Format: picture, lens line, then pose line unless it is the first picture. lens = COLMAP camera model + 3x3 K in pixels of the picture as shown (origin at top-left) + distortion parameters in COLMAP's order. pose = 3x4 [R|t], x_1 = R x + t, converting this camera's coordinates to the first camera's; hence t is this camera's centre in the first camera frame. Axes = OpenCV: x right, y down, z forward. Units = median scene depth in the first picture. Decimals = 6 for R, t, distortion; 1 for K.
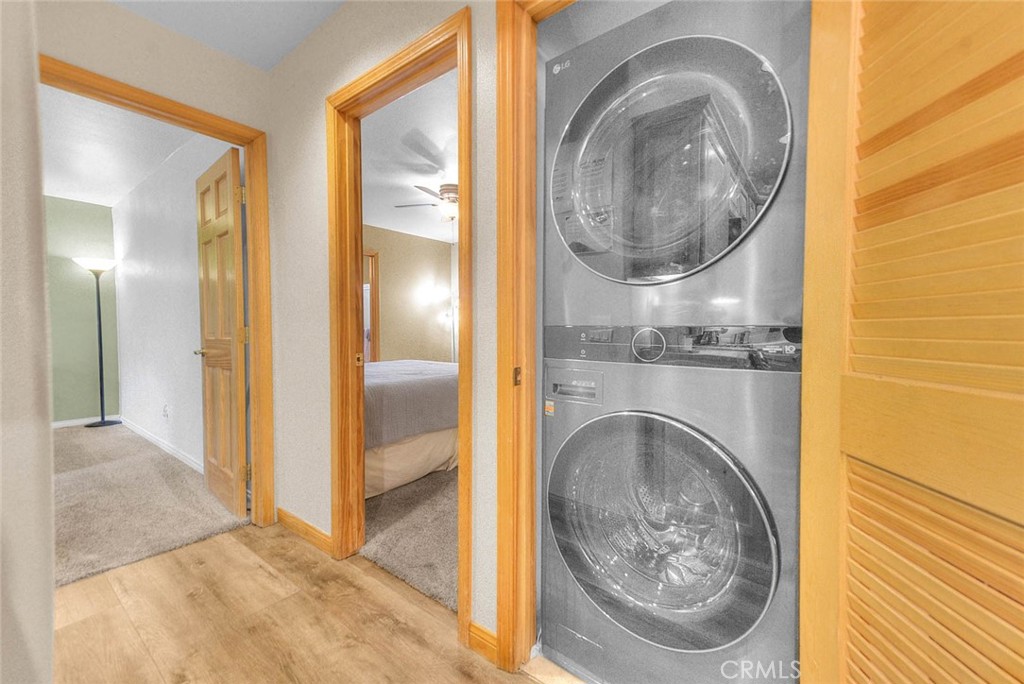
lens RADIAL K [[414.1, 0, 509.7], [0, 414.1, 345.1], [0, 0, 1]] dist [0.021720, -0.000095]
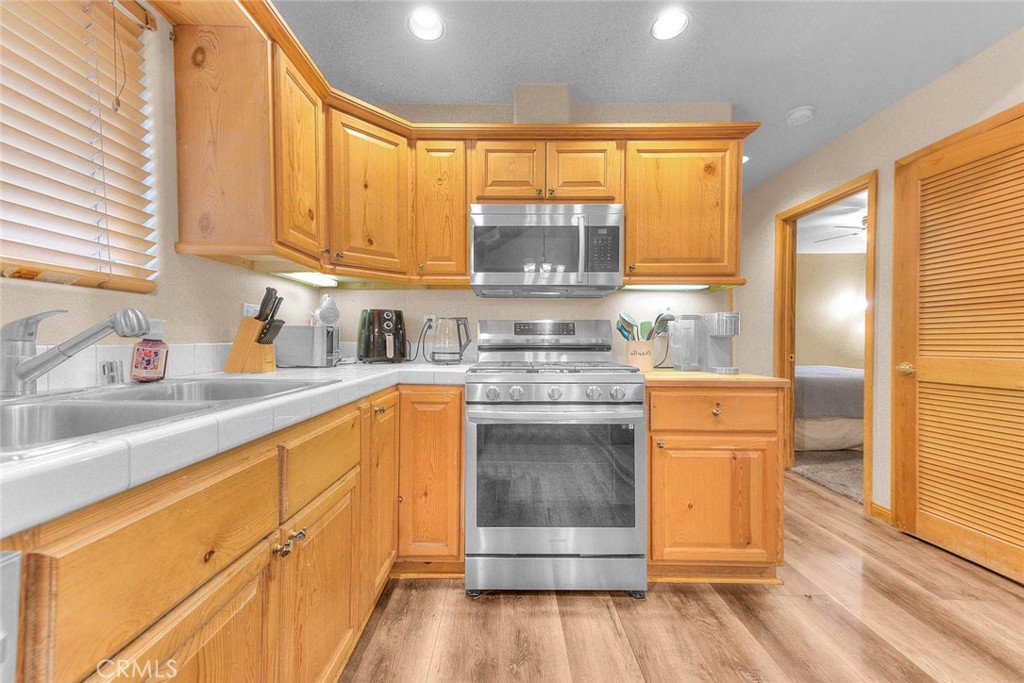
lens RADIAL K [[405.6, 0, 512.9], [0, 405.6, 342.2], [0, 0, 1]] dist [0.021389, -0.000016]
pose [[0.643650, 0.008537, -0.765272, 0.195269], [-0.027234, 0.999560, -0.011755, 0.022846], [0.764835, 0.028408, 0.643599, -0.991057]]
